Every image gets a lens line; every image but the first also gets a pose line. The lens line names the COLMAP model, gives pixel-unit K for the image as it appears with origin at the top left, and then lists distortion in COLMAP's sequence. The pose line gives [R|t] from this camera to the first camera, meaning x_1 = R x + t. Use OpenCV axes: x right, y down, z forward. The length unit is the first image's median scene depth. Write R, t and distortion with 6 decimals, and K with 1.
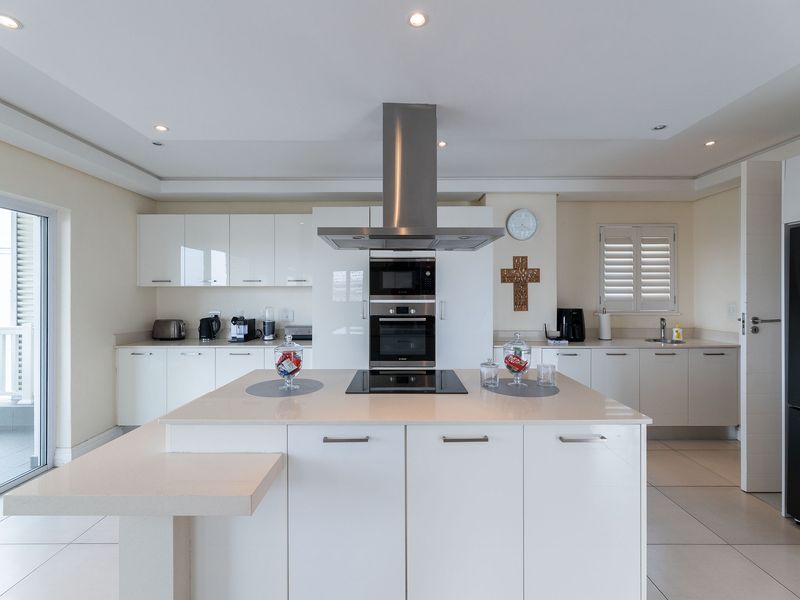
lens RADIAL K [[369.0, 0, 400.7], [0, 369.0, 293.5], [0, 0, 1]] dist [-0.000344, -0.000046]
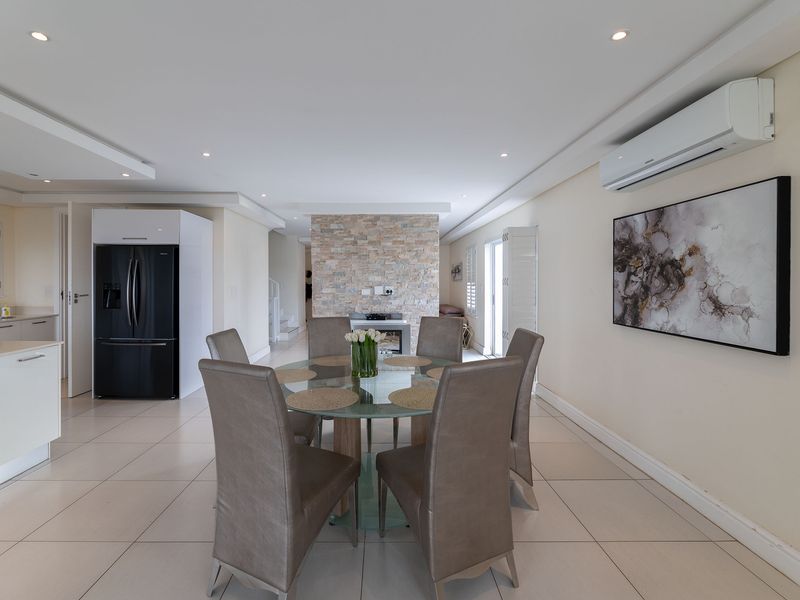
lens RADIAL K [[373.2, 0, 385.8], [0, 373.2, 284.0], [0, 0, 1]] dist [-0.001267, -0.000064]
pose [[0.006344, -0.007652, 0.999951, -0.523891], [-0.003192, 0.999965, 0.007672, 0.000951], [-0.999975, -0.003240, 0.006320, -0.310453]]
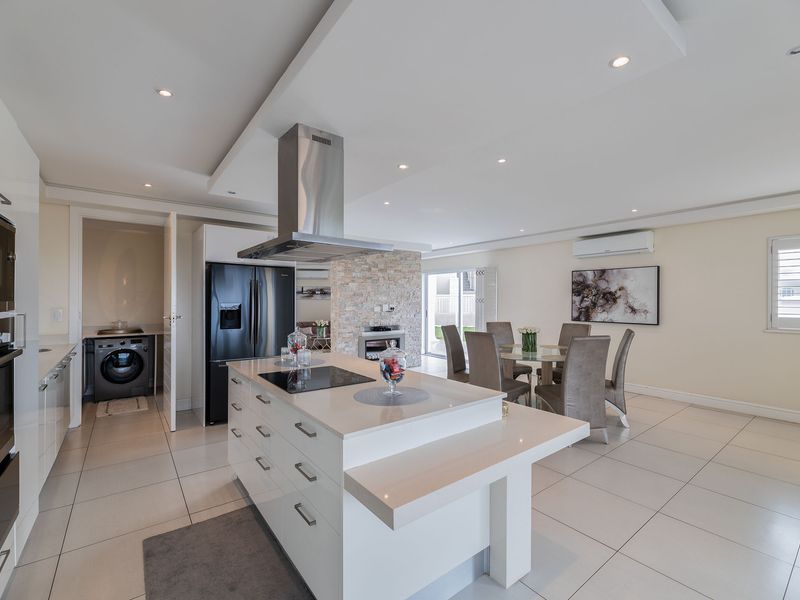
lens RADIAL K [[366.5, 0, 400.0], [0, 366.5, 300.0], [0, 0, 1]] dist [-0.000208, -0.000015]
pose [[-0.605972, 0.000696, 0.795486, -0.565375], [-0.002028, 0.999995, -0.002419, 0.002554], [-0.795483, -0.003079, -0.605968, 0.812808]]
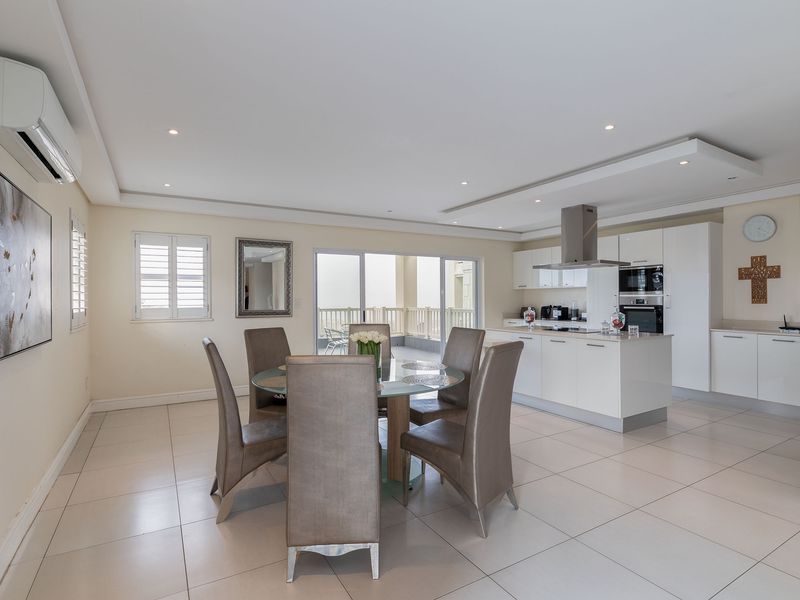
lens RADIAL K [[420.5, 0, 400.0], [0, 420.5, 300.0], [0, 0, 1]] dist [-0.000520, -0.000174]
pose [[0.499267, 0.000550, -0.866448, 0.899972], [0.006282, 0.999971, 0.004255, 0.023344], [0.866426, -0.007568, 0.499249, -0.620103]]
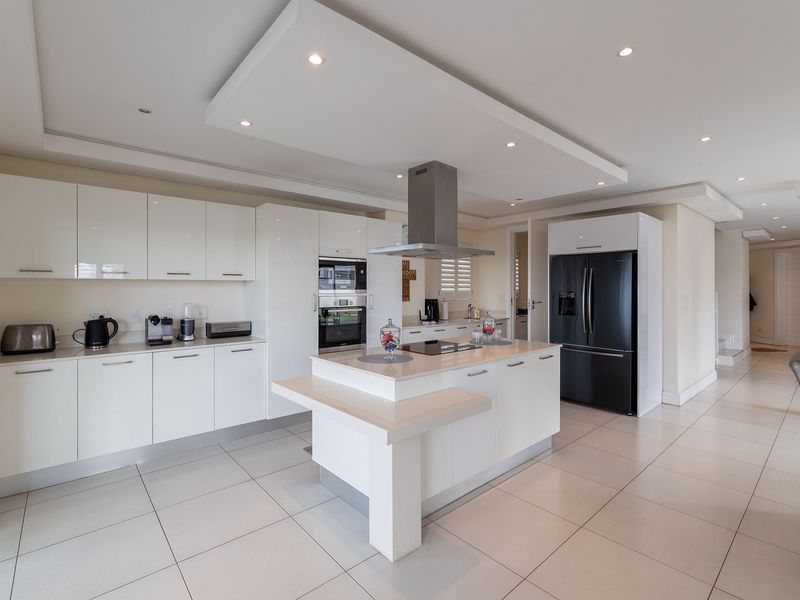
lens RADIAL K [[387.6, 0, 404.8], [0, 387.6, 288.6], [0, 0, 1]] dist [-0.002083, -0.000222]
pose [[0.746753, 0.000221, 0.665101, -0.609408], [-0.000149, 1.000000, -0.000165, 0.001246], [-0.665101, 0.000024, 0.746753, -0.044662]]
